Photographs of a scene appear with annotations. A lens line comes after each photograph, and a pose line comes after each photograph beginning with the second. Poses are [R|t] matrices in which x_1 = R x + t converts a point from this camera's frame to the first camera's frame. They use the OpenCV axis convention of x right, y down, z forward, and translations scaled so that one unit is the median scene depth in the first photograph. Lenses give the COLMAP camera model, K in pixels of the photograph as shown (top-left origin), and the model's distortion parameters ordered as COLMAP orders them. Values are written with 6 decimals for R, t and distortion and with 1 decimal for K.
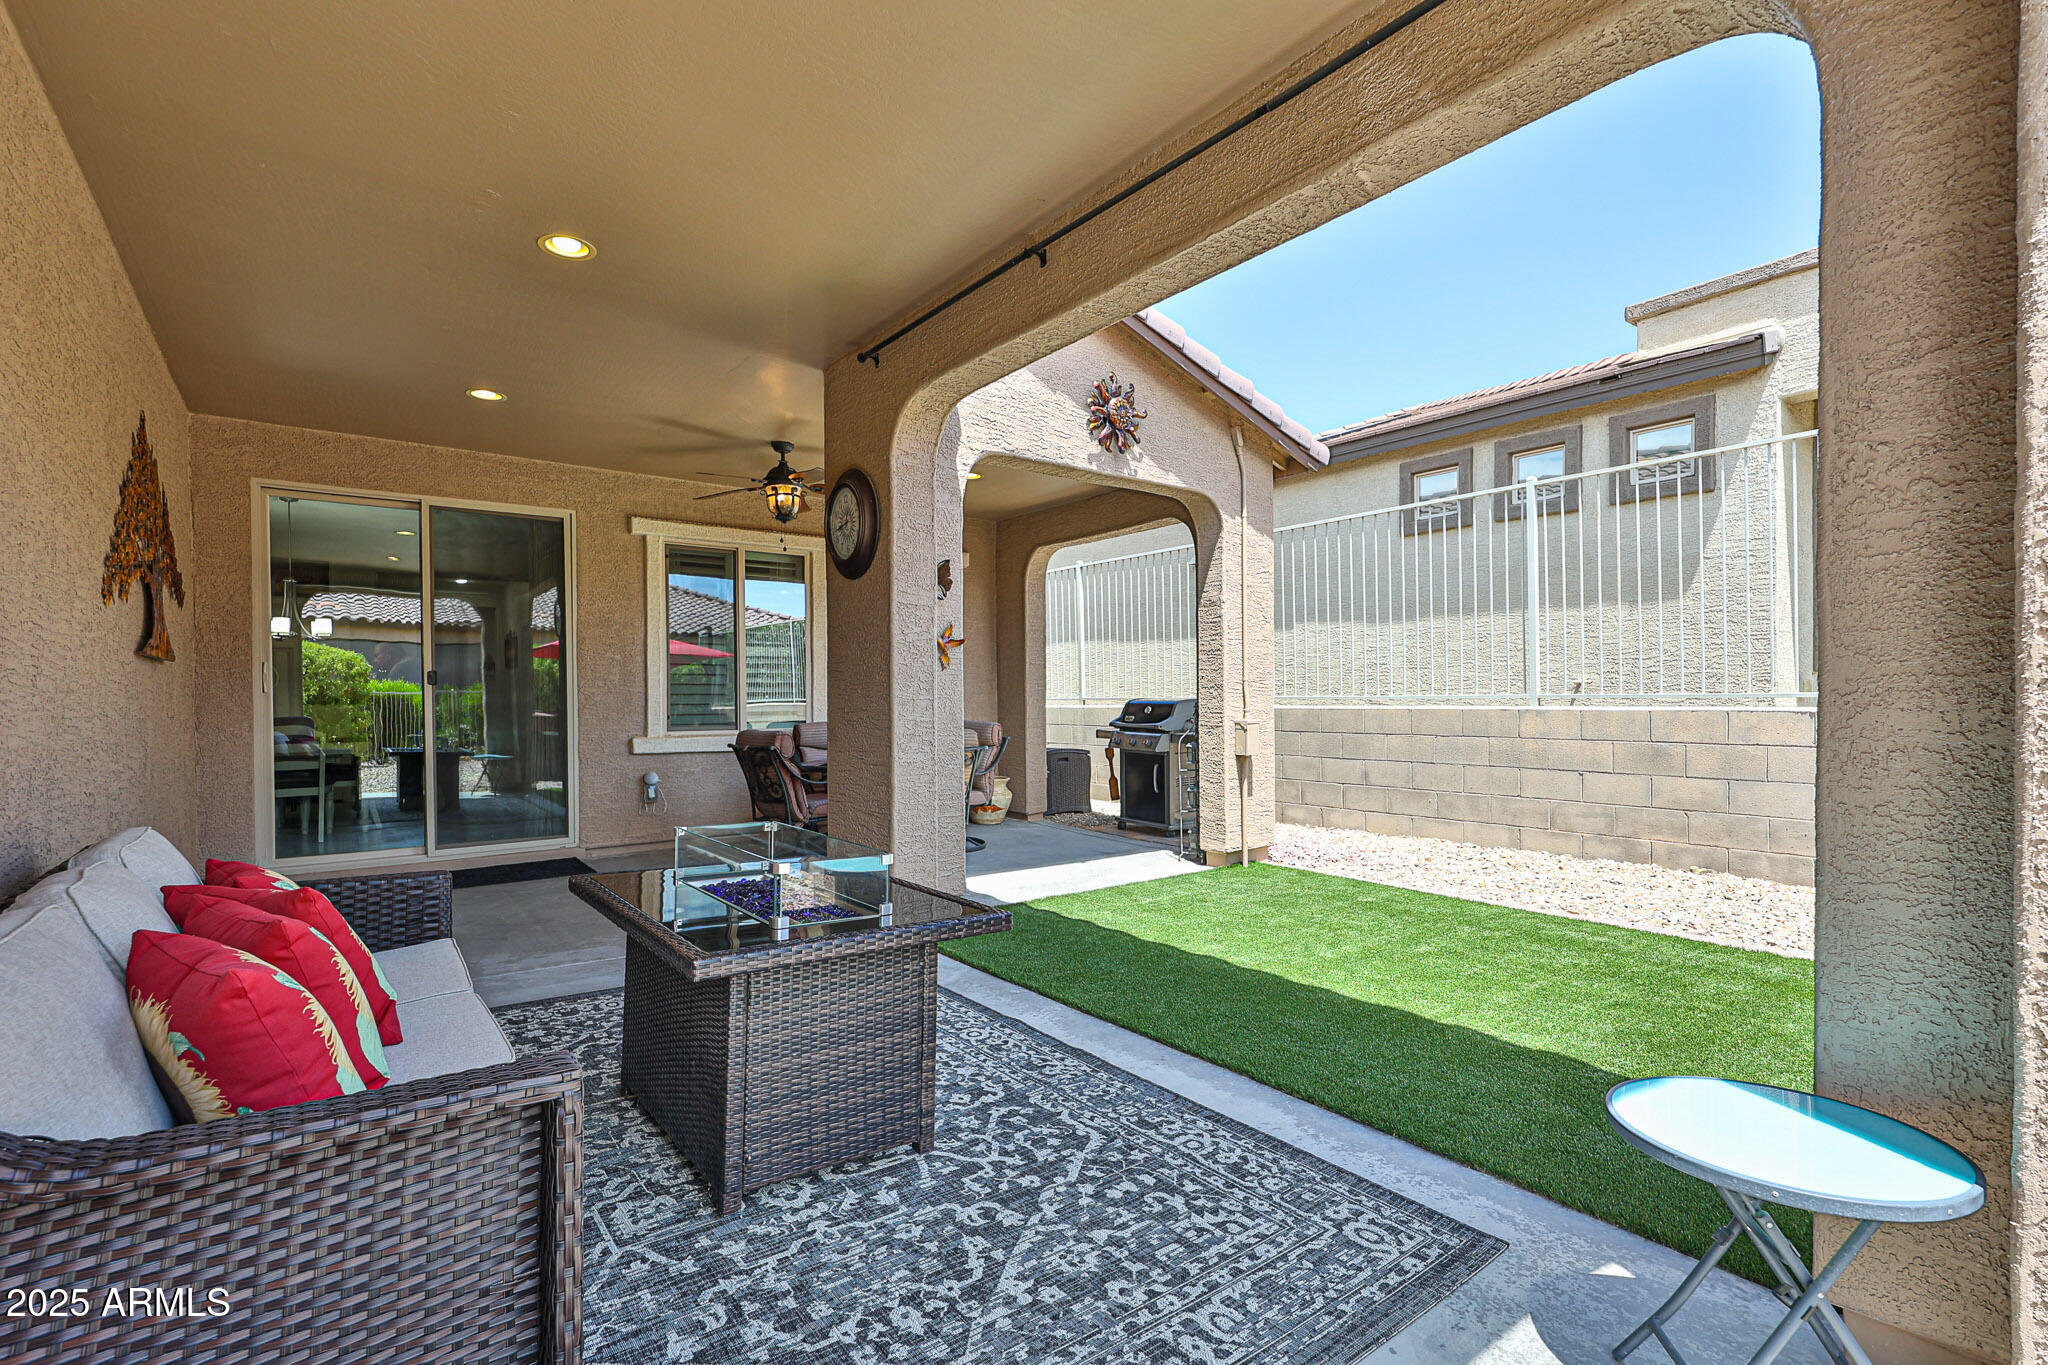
lens RADIAL K [[942.5, 0, 994.5], [0, 942.5, 707.0], [0, 0, 1]] dist [0.000065, -0.000322]
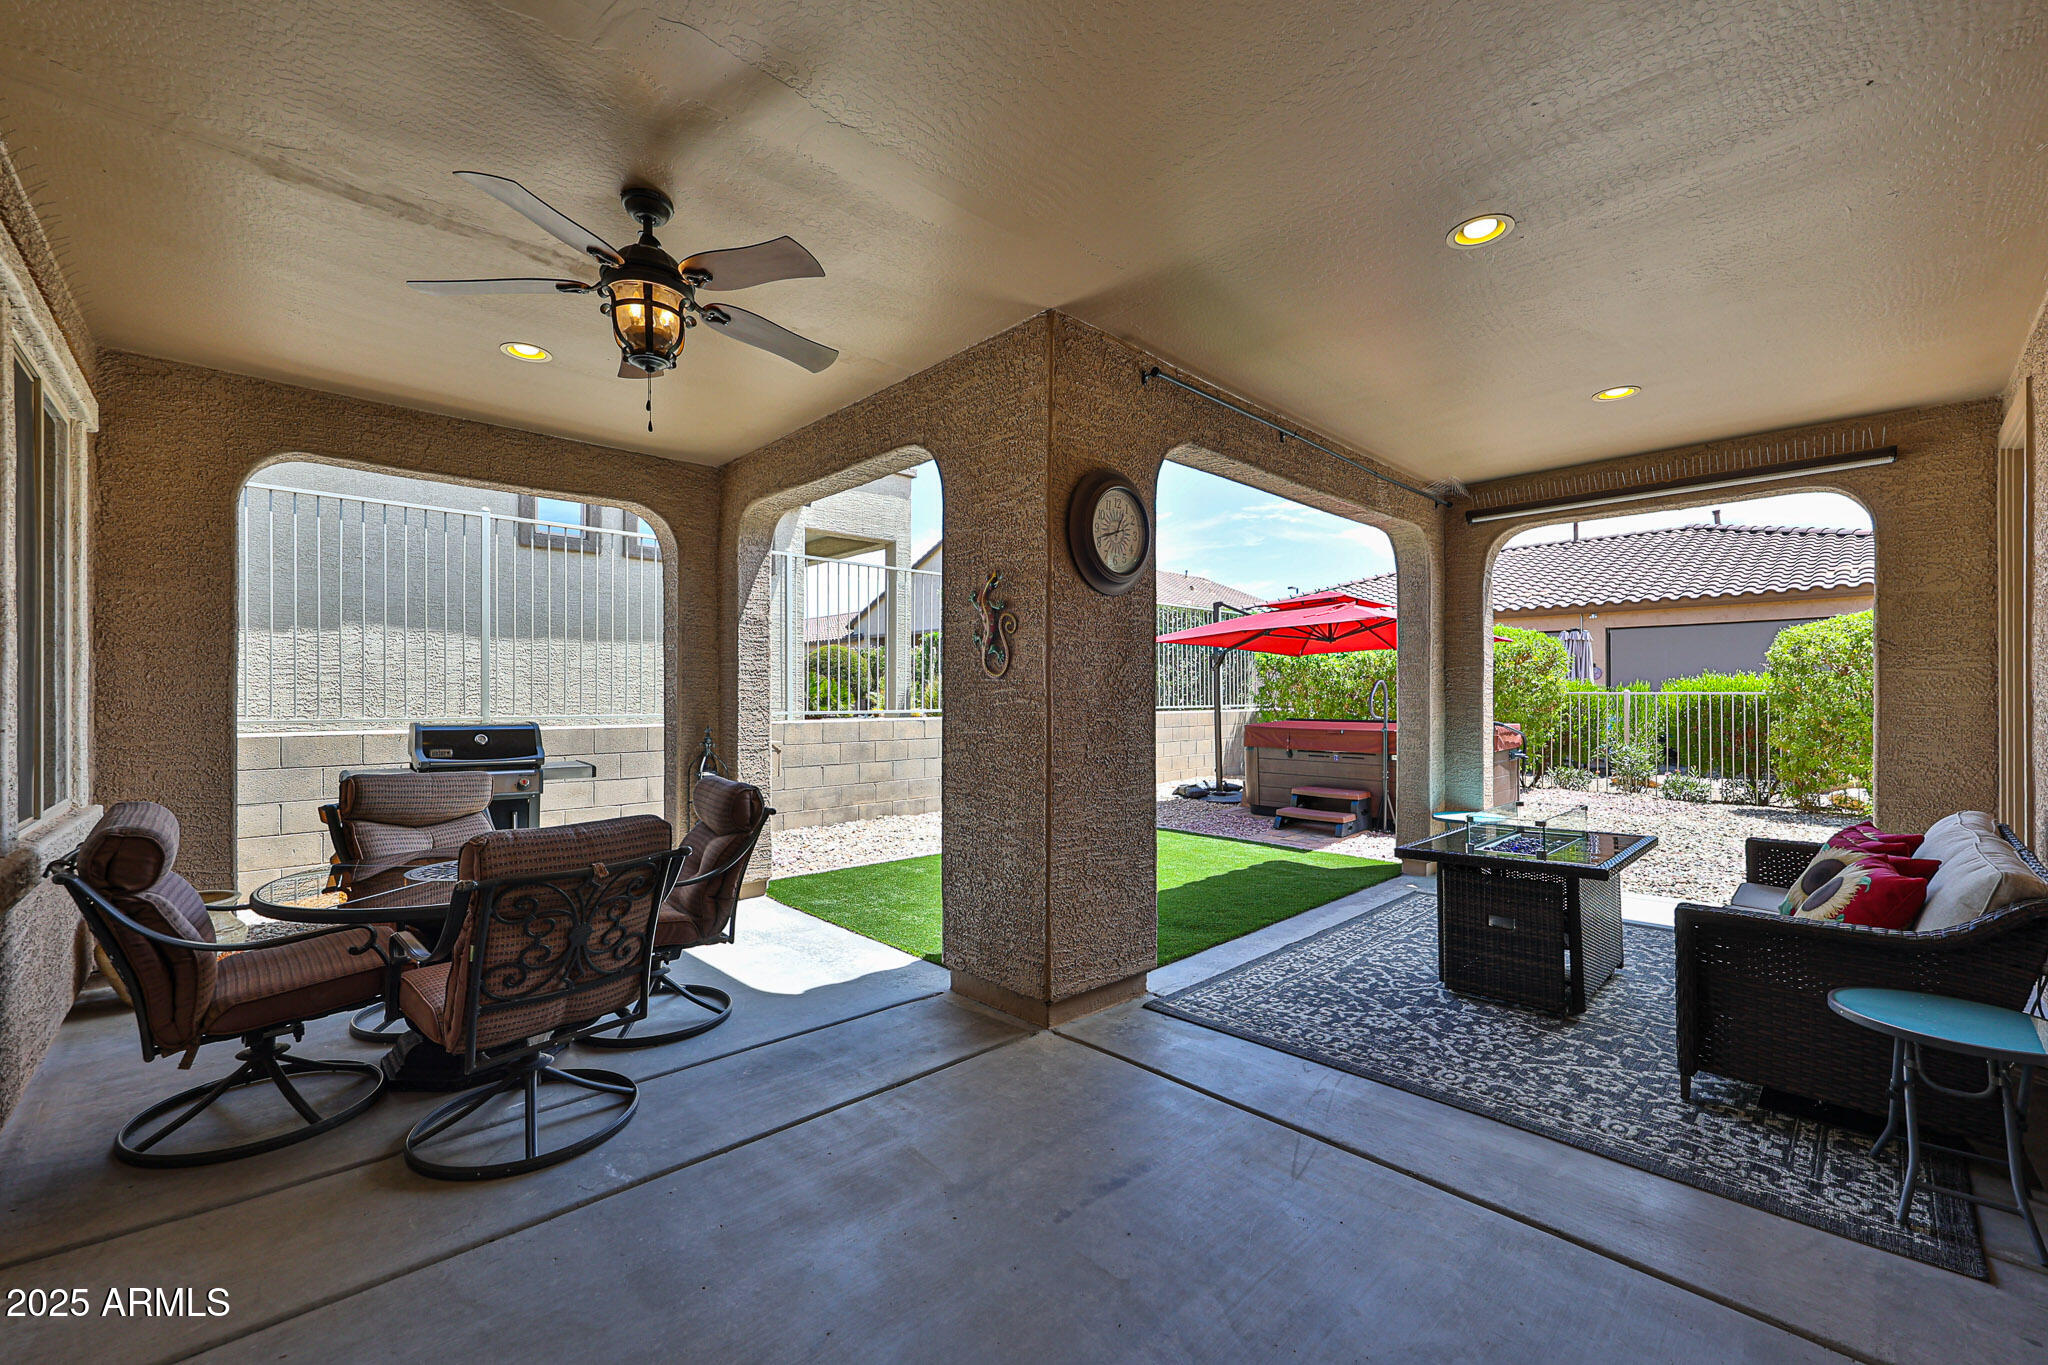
lens RADIAL K [[820.5, 0, 1017.9], [0, 820.5, 689.3], [0, 0, 1]] dist [-0.002661, 0.000579]
pose [[-0.135808, 0.011906, 0.990664, -0.710377], [0.011384, 0.999881, -0.010456, -0.033870], [-0.990670, 0.009857, -0.135927, 0.947630]]
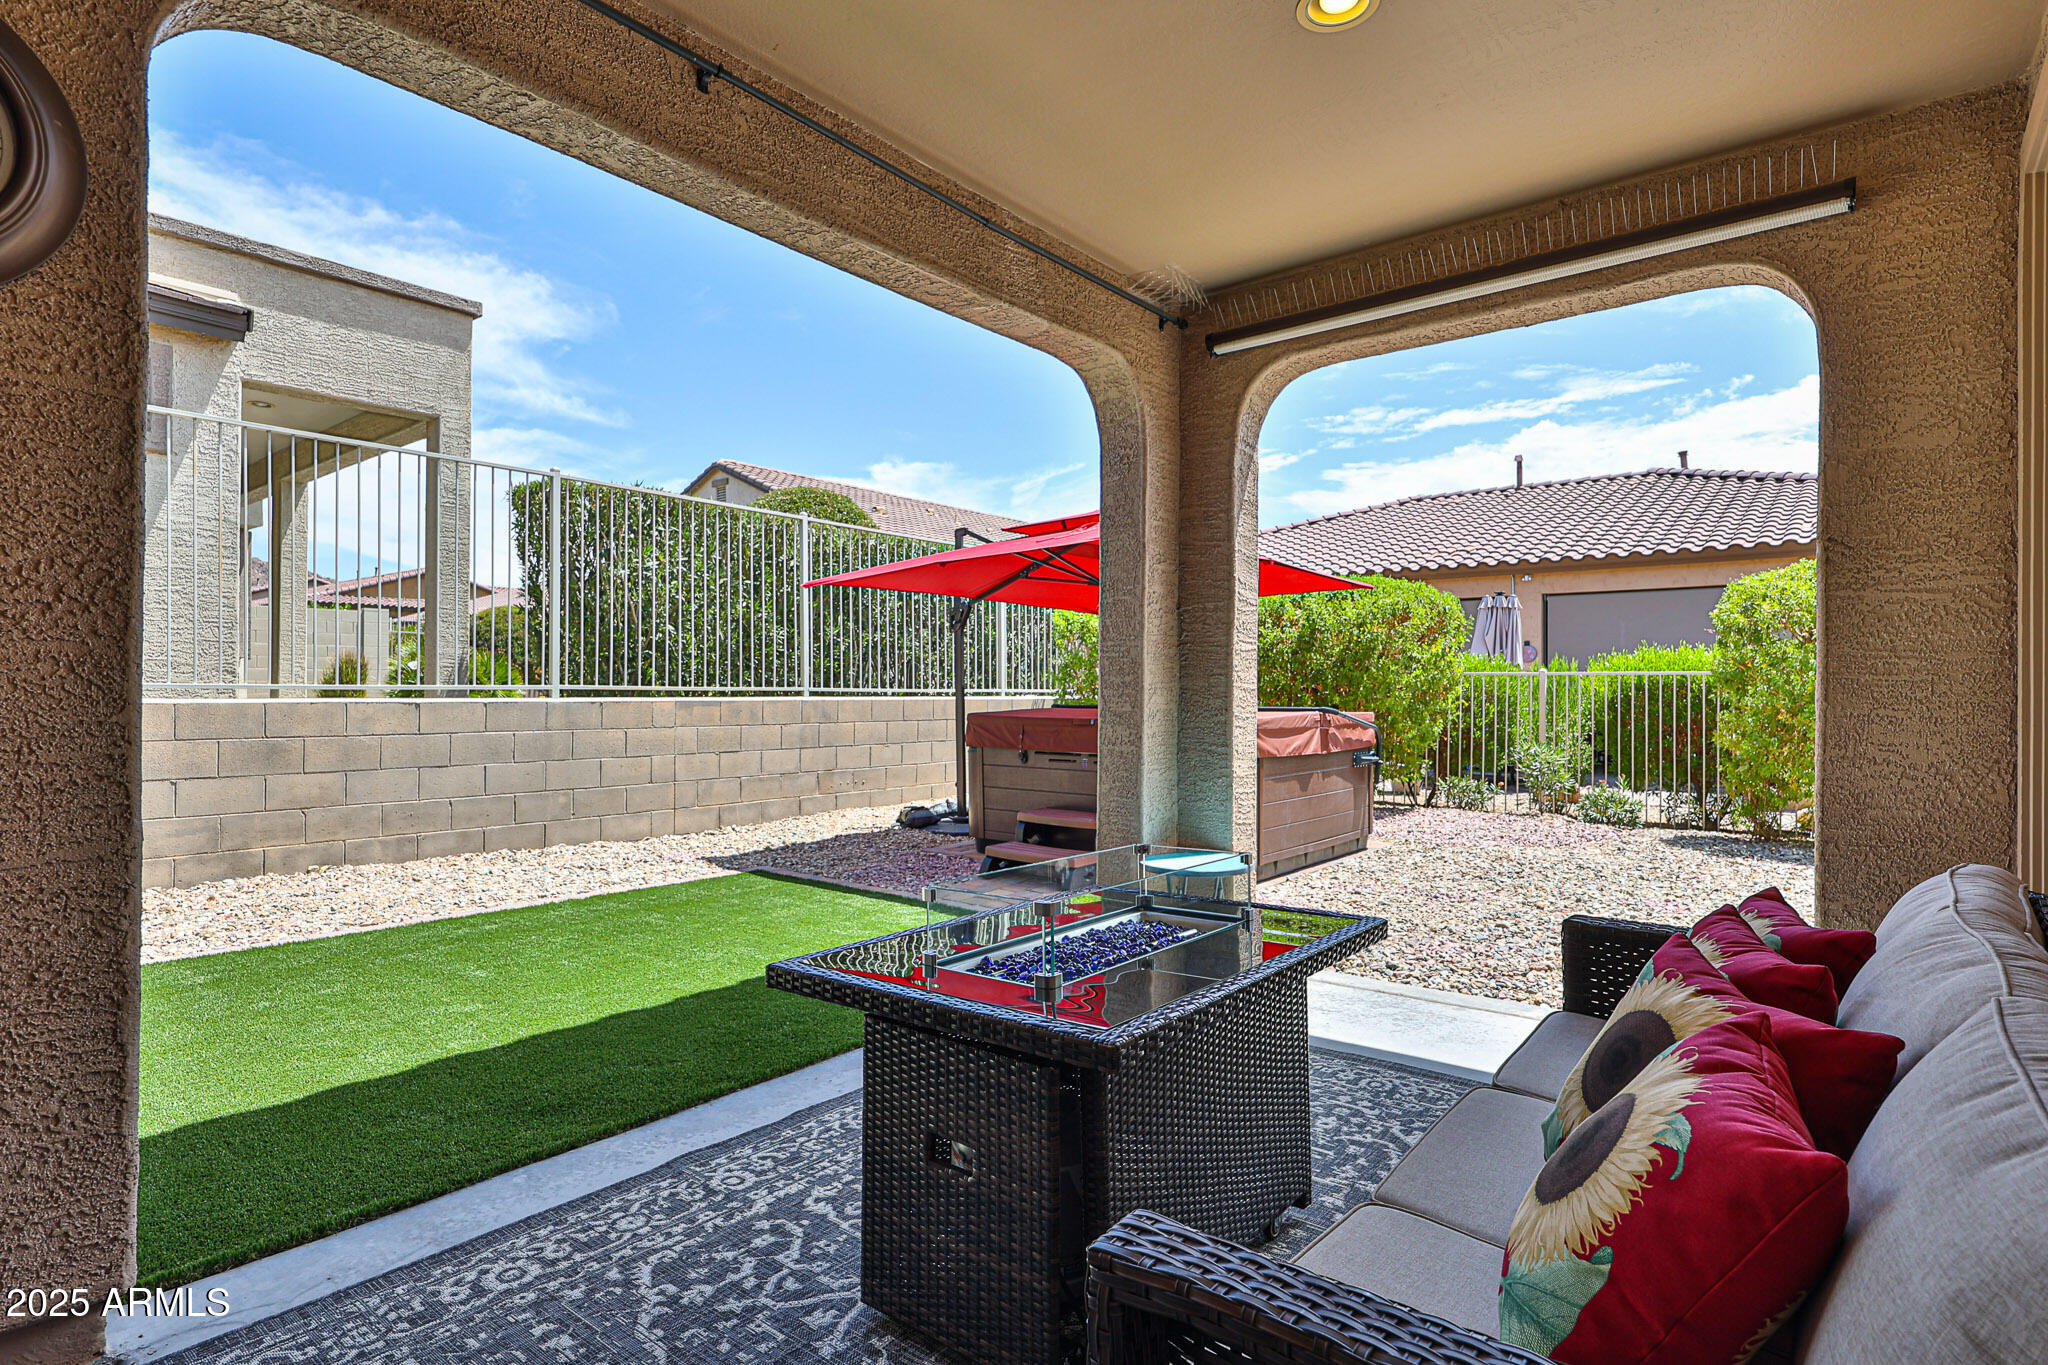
lens RADIAL K [[1037.5, 0, 1032.1], [0, 1037.5, 683.3], [0, 0, 1]] dist [0.000950, 0.000094]
pose [[-0.262610, 0.011023, 0.964839, -0.462397], [0.005526, 0.999936, -0.009920, -0.001145], [-0.964886, 0.002727, -0.262654, 0.569486]]
